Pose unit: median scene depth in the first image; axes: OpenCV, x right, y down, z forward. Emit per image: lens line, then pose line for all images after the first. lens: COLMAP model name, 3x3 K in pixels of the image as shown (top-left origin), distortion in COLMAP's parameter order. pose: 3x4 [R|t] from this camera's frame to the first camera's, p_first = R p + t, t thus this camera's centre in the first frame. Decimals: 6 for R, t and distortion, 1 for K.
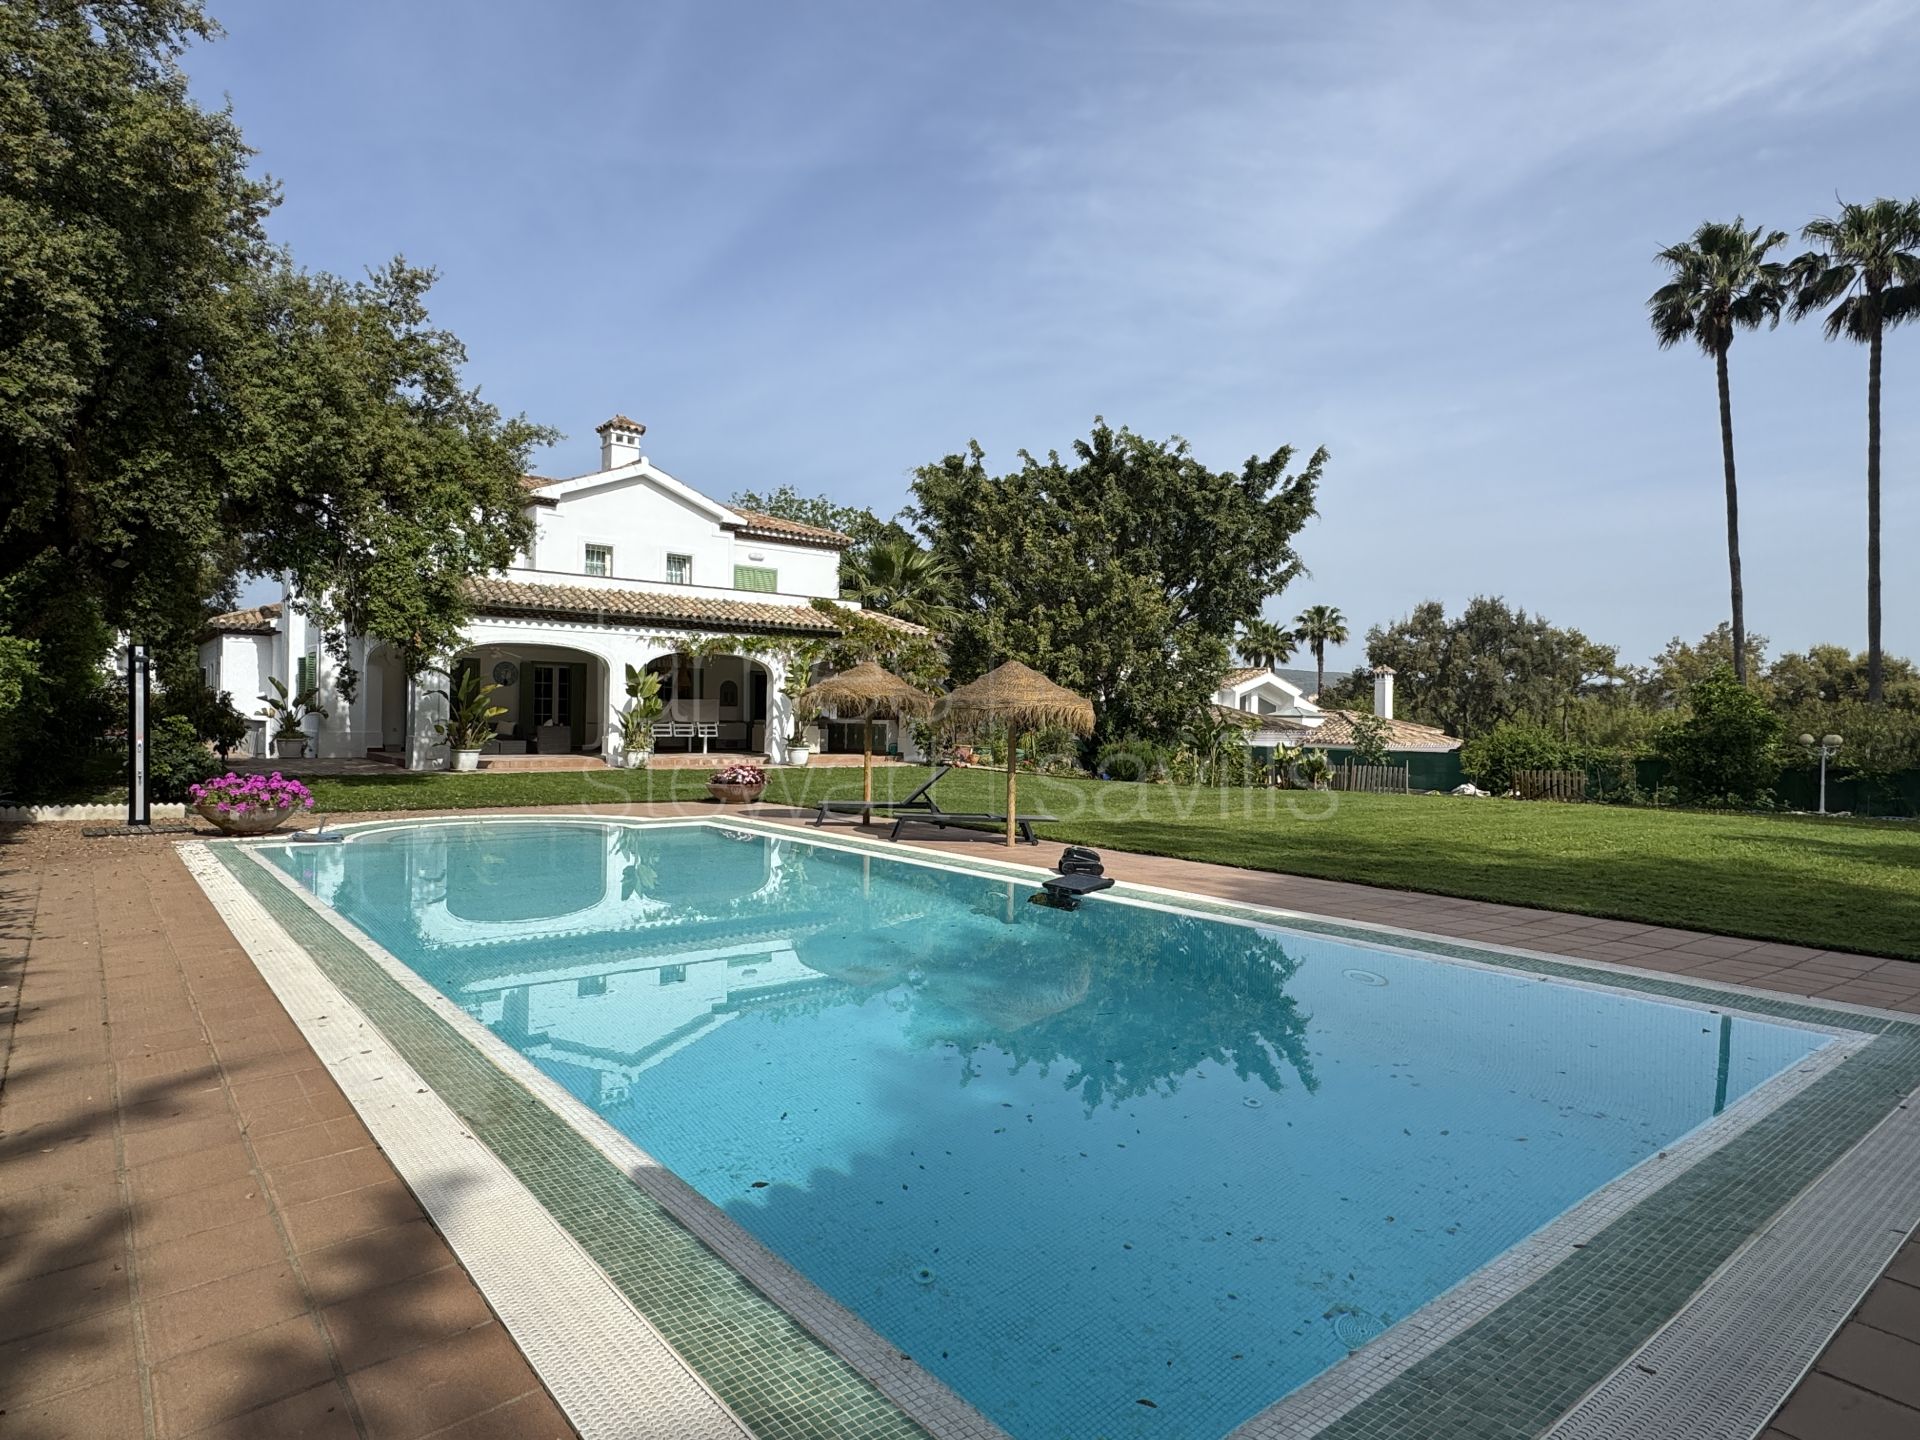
lens RADIAL K [[1088.7, 0, 960.0], [0, 1088.7, 720.0], [0, 0, 1]] dist [-0.006586, -0.001927]
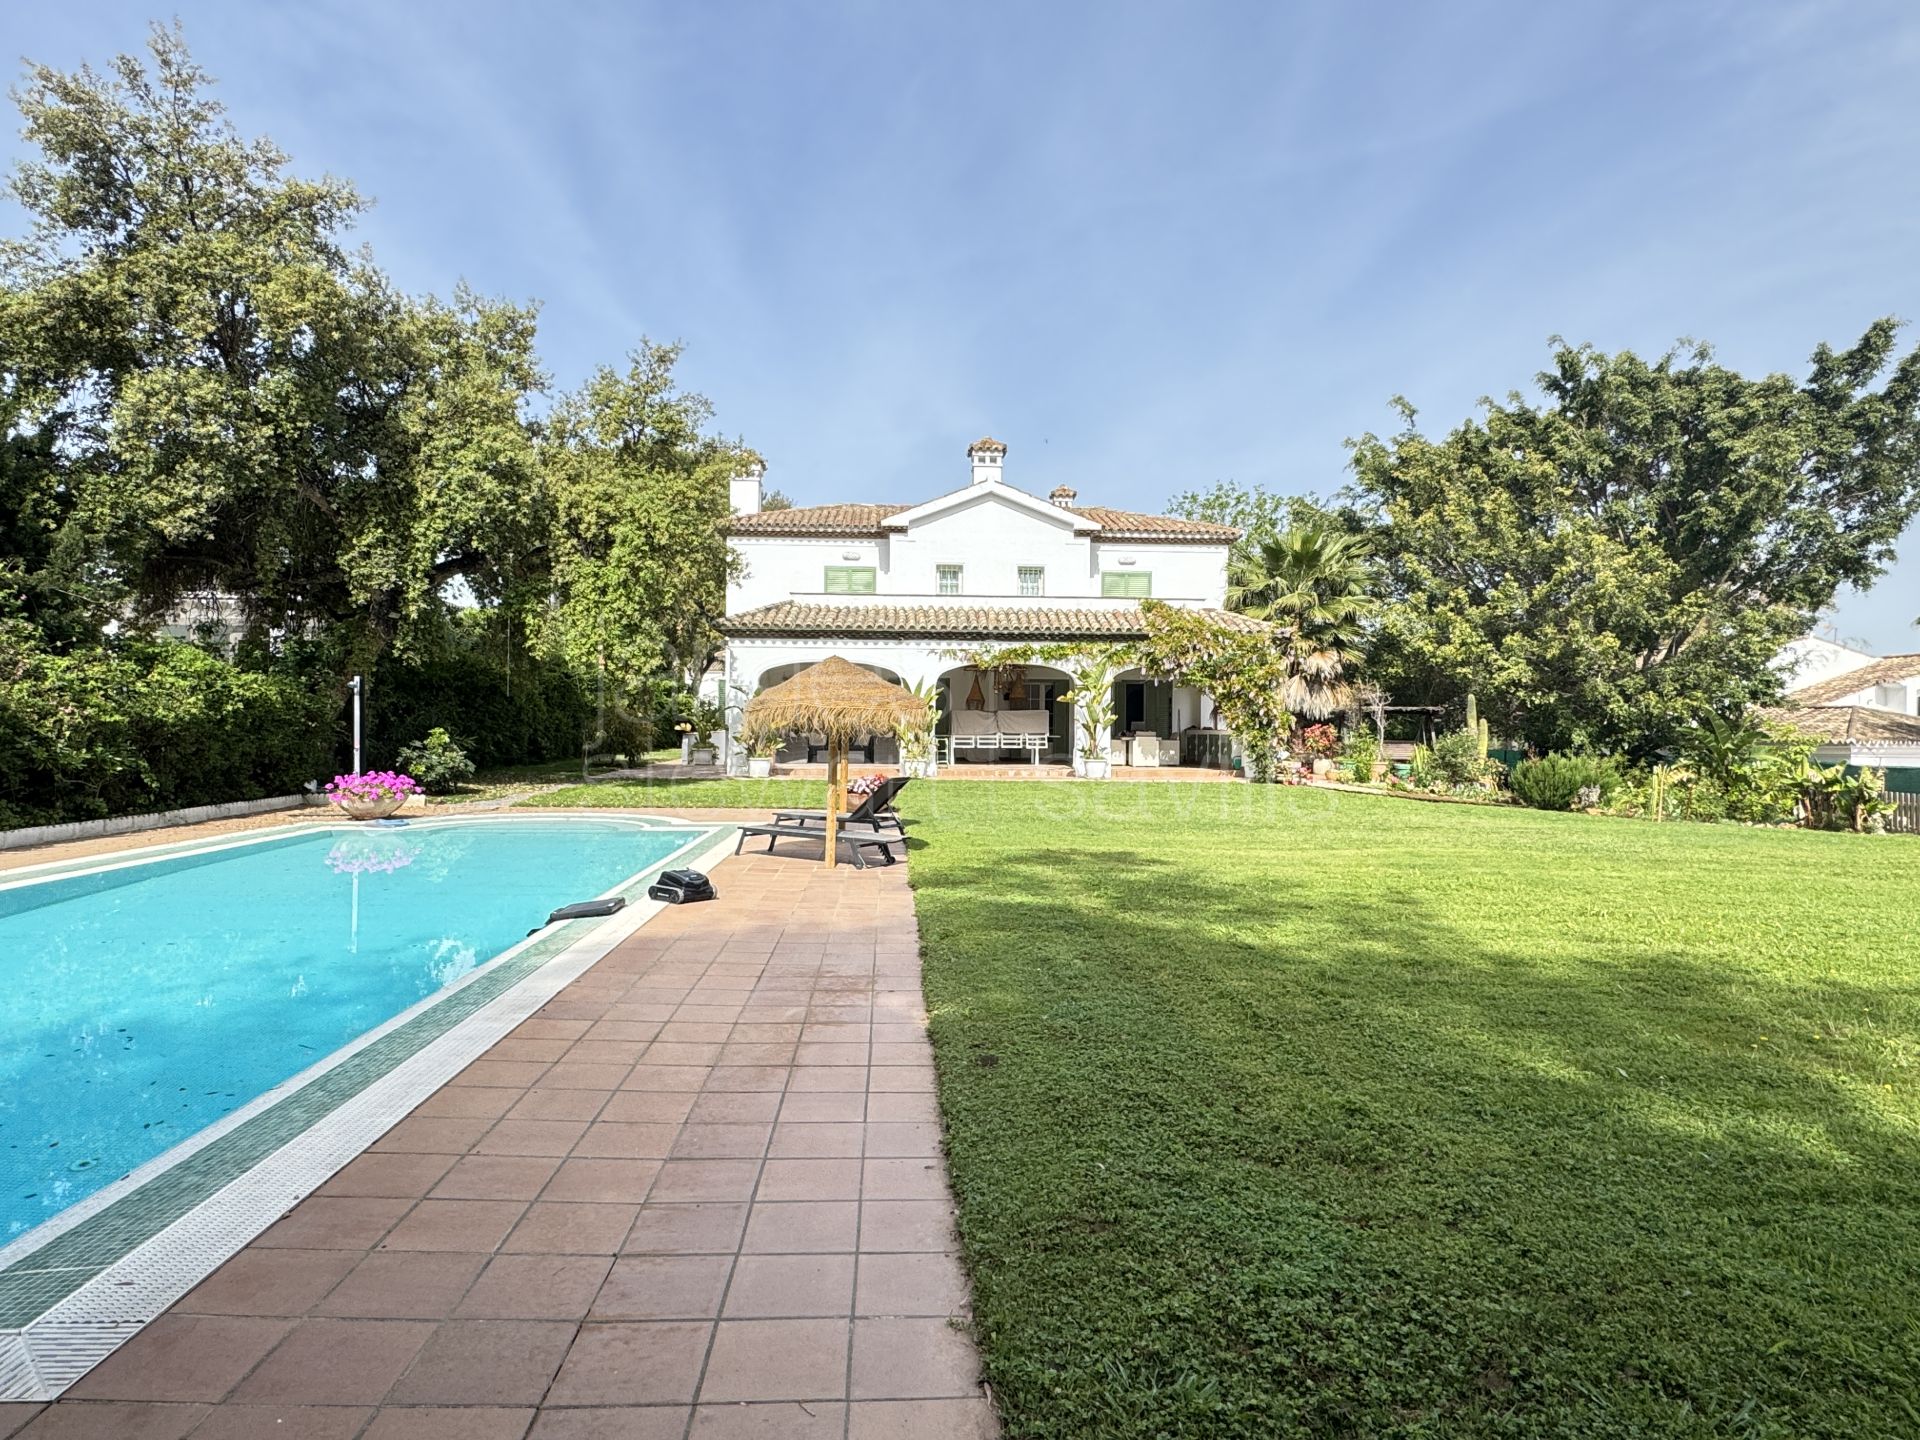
lens RADIAL K [[1088.7, 0, 960.0], [0, 1088.7, 720.0], [0, 0, 1]] dist [-0.006586, -0.001927]
pose [[0.808629, -0.012187, -0.588193, 0.276308], [0.003997, 0.999876, -0.015222, 0.004504], [0.588305, 0.009958, 0.808578, 0.151593]]
